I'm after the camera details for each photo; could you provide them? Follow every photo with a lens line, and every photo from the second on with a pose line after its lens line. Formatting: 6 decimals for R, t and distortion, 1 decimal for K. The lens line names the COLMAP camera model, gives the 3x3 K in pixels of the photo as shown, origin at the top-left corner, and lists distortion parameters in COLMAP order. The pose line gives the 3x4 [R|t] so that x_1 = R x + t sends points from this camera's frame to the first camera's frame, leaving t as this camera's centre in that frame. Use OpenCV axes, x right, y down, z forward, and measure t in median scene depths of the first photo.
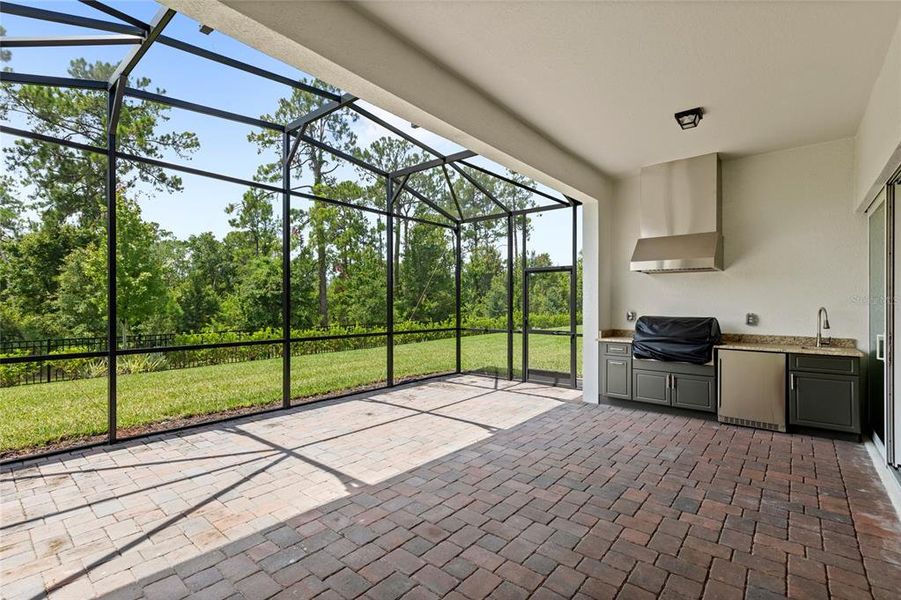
lens RADIAL K [[413.1, 0, 432.5], [0, 413.1, 298.8], [0, 0, 1]] dist [0.000926, 0.000224]
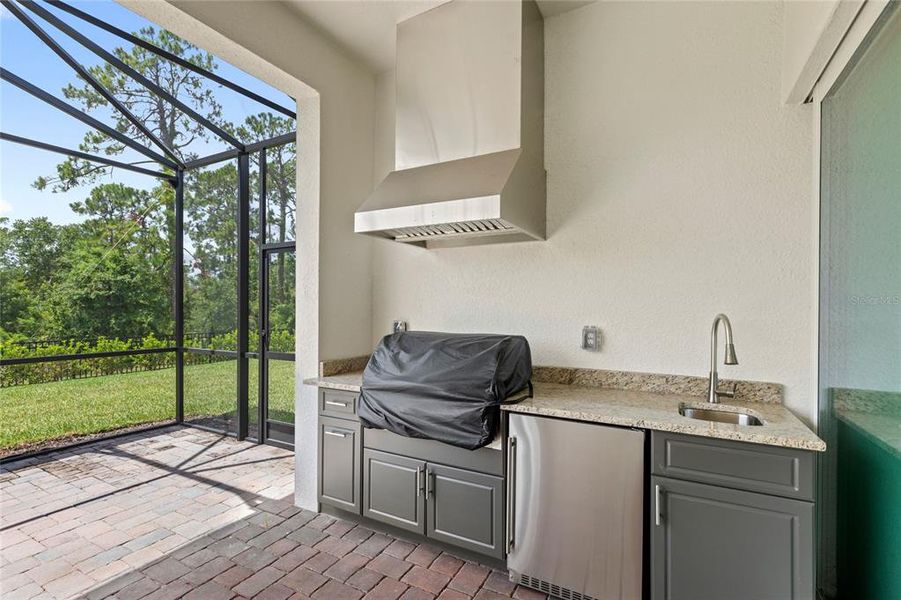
lens RADIAL K [[416.6, 0, 434.8], [0, 416.6, 314.5], [0, 0, 1]] dist [0.006233, -0.000218]
pose [[0.980244, -0.003476, 0.197759, 0.044090], [-0.002379, 0.999566, 0.029361, 0.000632], [-0.197776, -0.029251, 0.979811, 0.049646]]
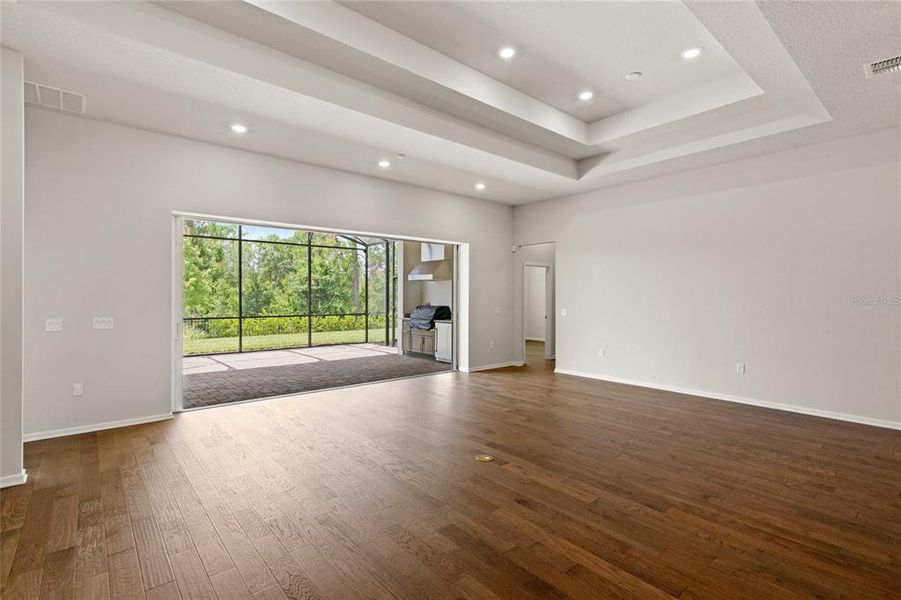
lens RADIAL K [[419.8, 0, 435.2], [0, 419.8, 295.9], [0, 0, 1]] dist [0.000798, -0.000493]
pose [[0.987439, -0.002983, -0.157975, 0.082579], [0.004886, 0.999920, 0.011658, -0.001898], [0.157927, -0.012284, 0.987374, -0.075224]]
